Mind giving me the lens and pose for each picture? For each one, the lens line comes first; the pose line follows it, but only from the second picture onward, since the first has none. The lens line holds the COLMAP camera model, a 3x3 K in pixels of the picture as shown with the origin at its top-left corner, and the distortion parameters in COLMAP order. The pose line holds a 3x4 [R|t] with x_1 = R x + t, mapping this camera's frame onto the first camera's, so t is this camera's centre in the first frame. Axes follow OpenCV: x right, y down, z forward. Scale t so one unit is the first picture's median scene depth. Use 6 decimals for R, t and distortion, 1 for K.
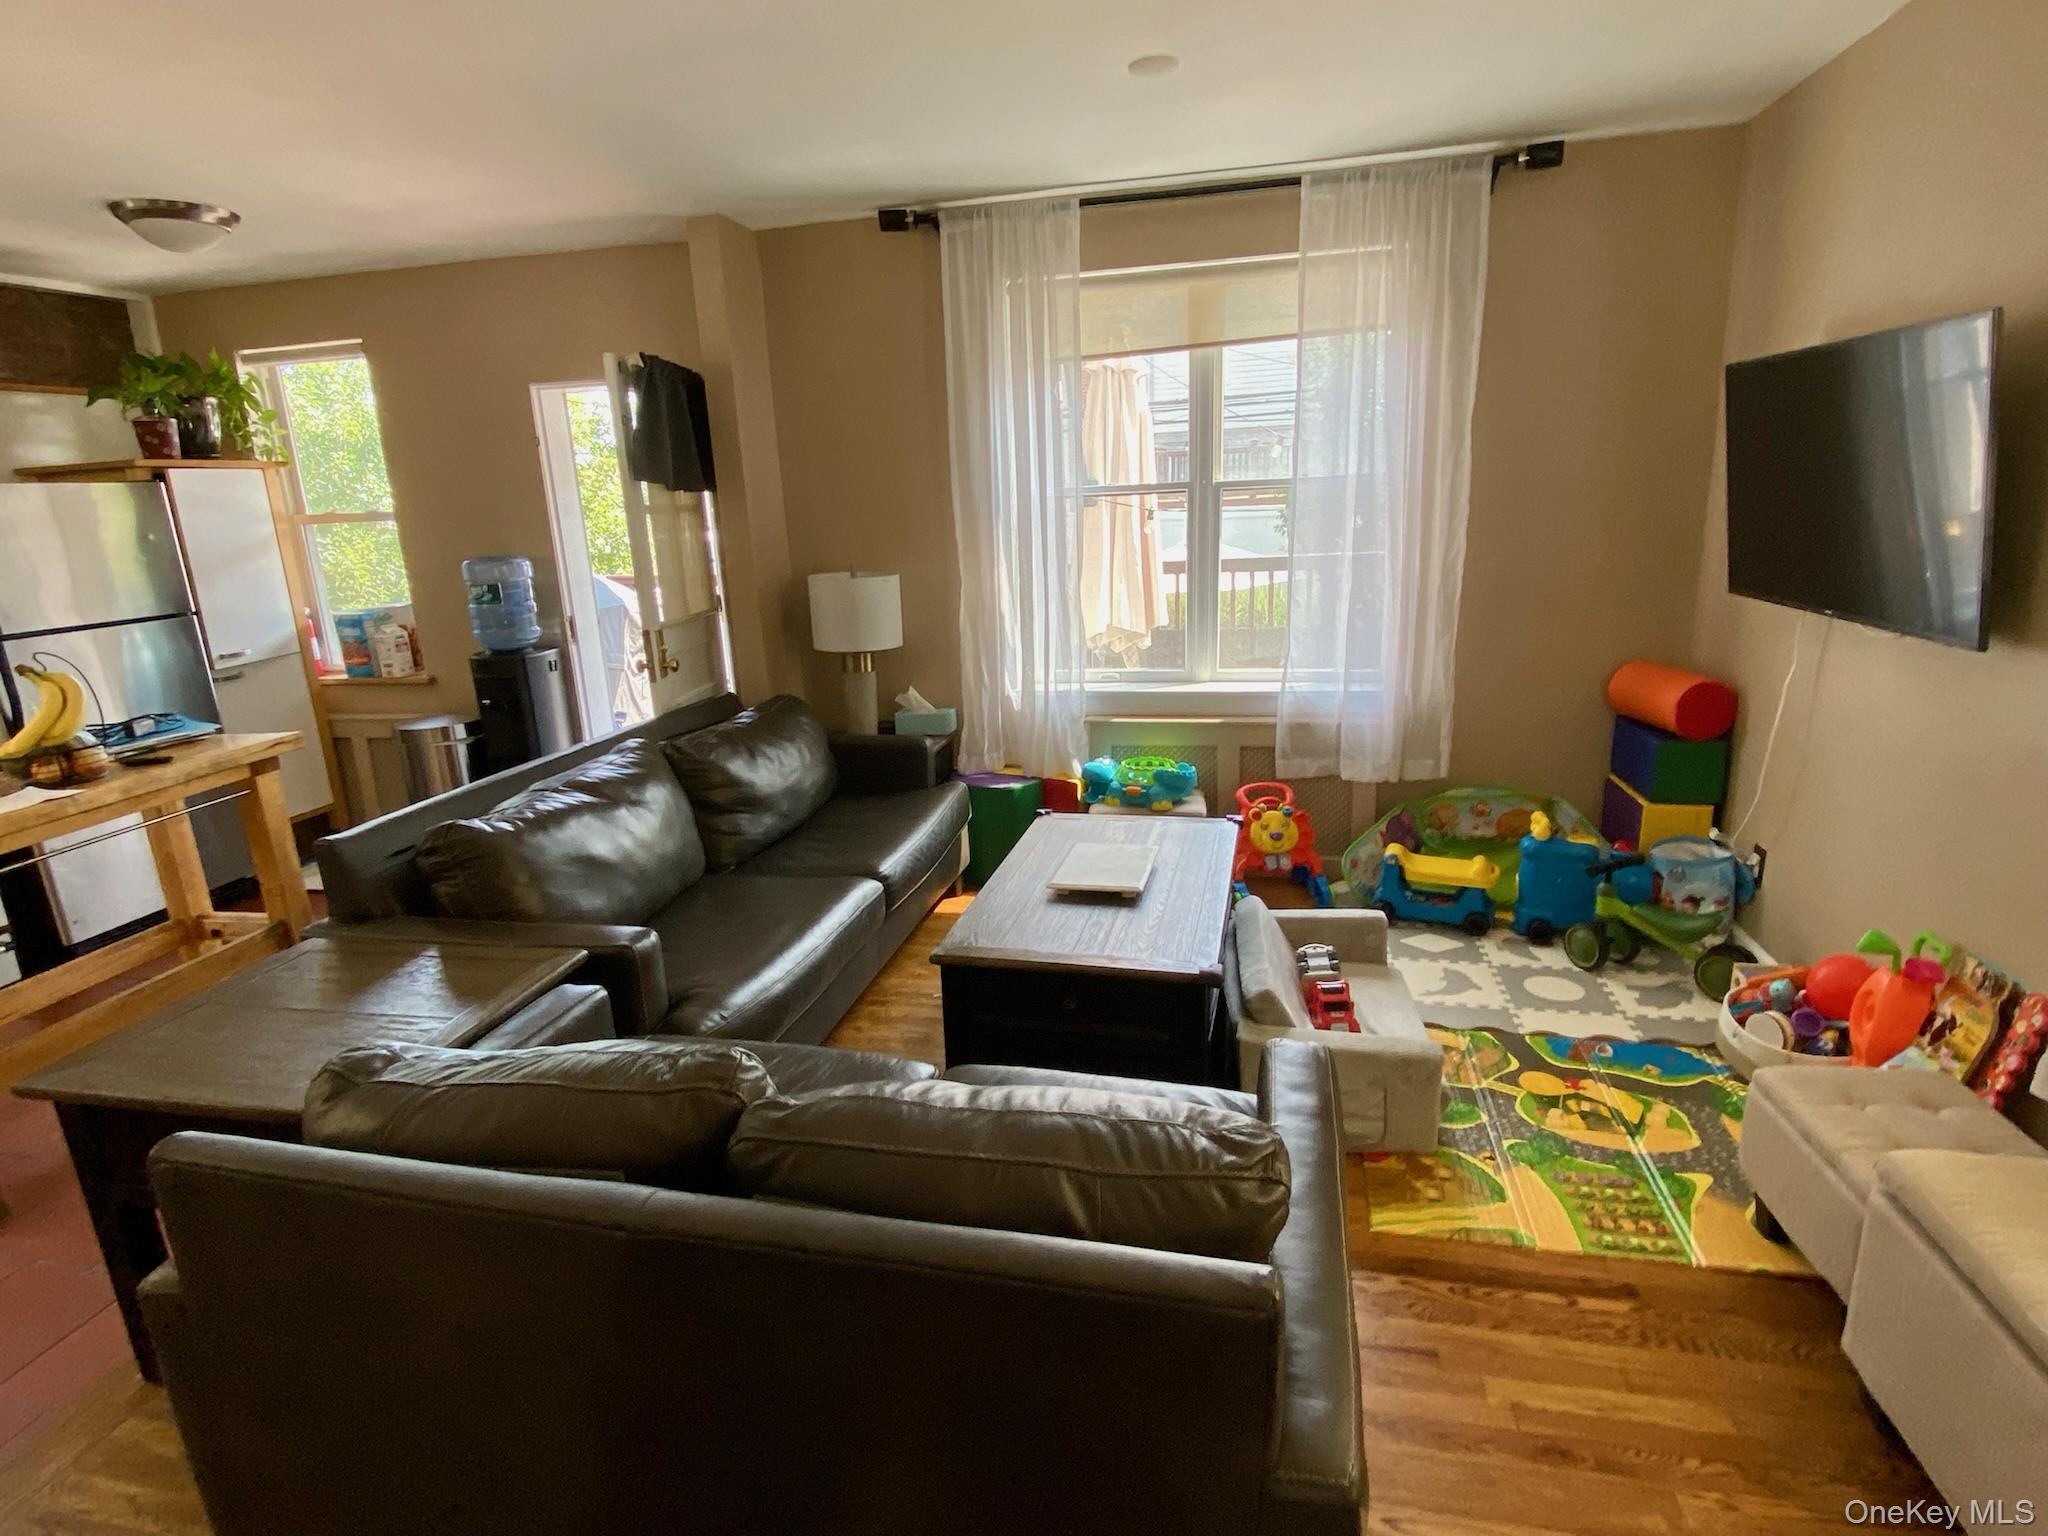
lens RADIAL K [[1061.4, 0, 1024.7], [0, 1061.4, 767.1], [0, 0, 1]] dist [-0.000724, -0.000295]
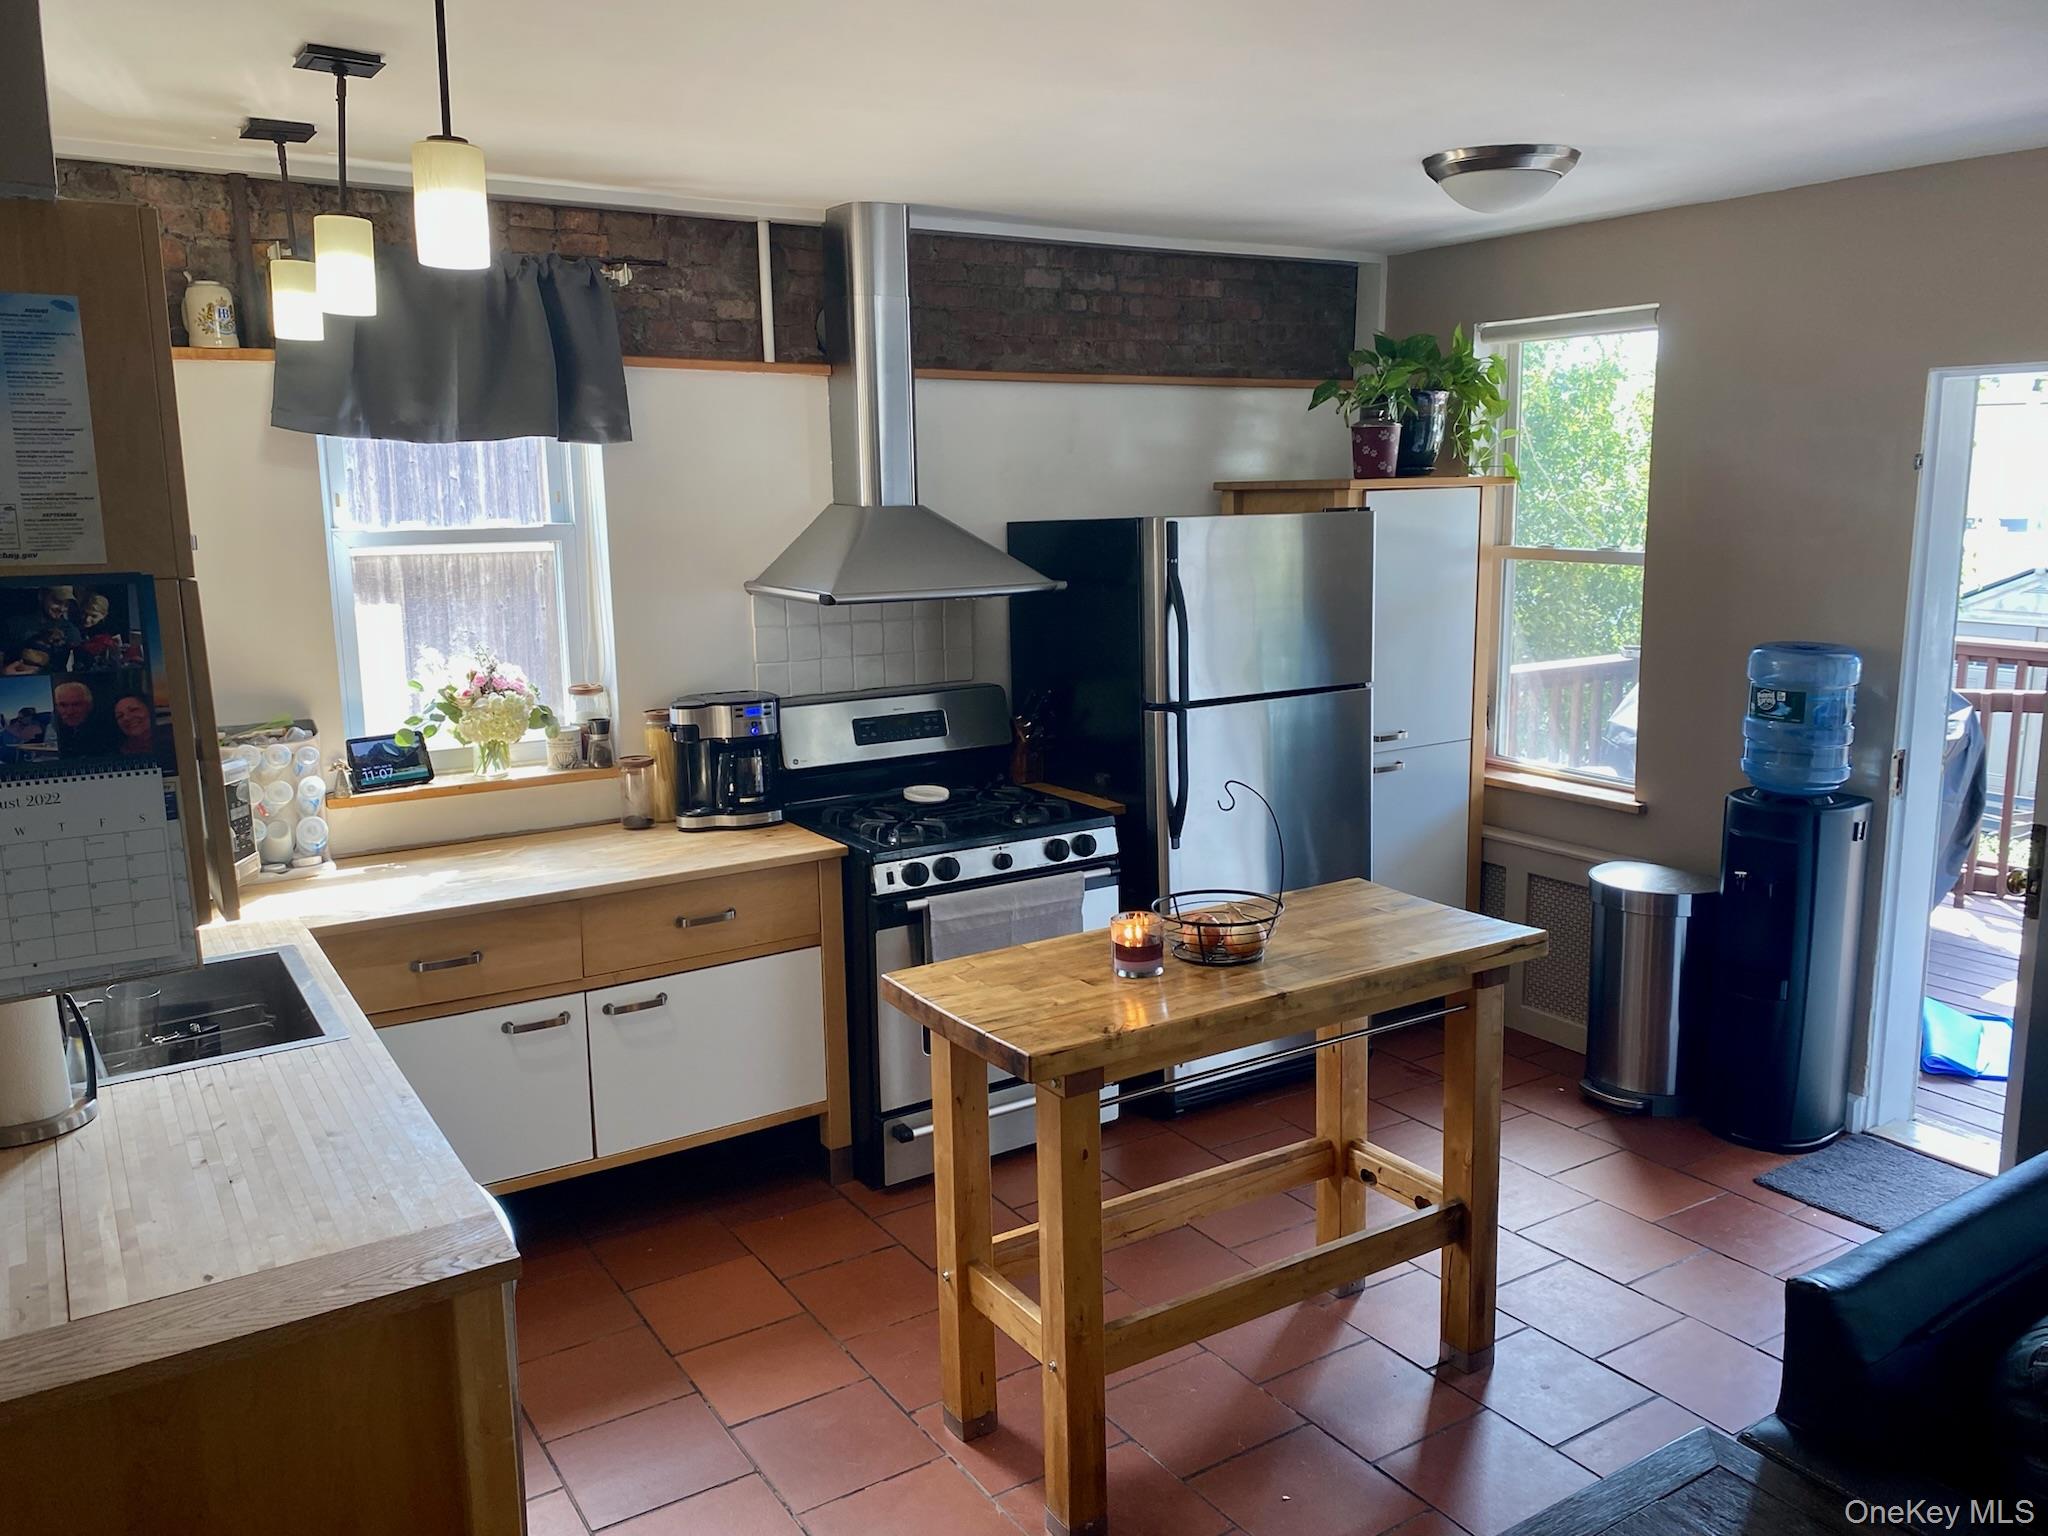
lens RADIAL K [[1559.9, 0, 1026.2], [0, 1559.9, 766.8], [0, 0, 1]] dist [0.001731, -0.002589]
pose [[0.711893, 0.159460, -0.683945, -0.191081], [-0.186234, 0.981879, 0.035079, -0.077395], [0.677145, 0.102401, 0.728690, 0.046760]]
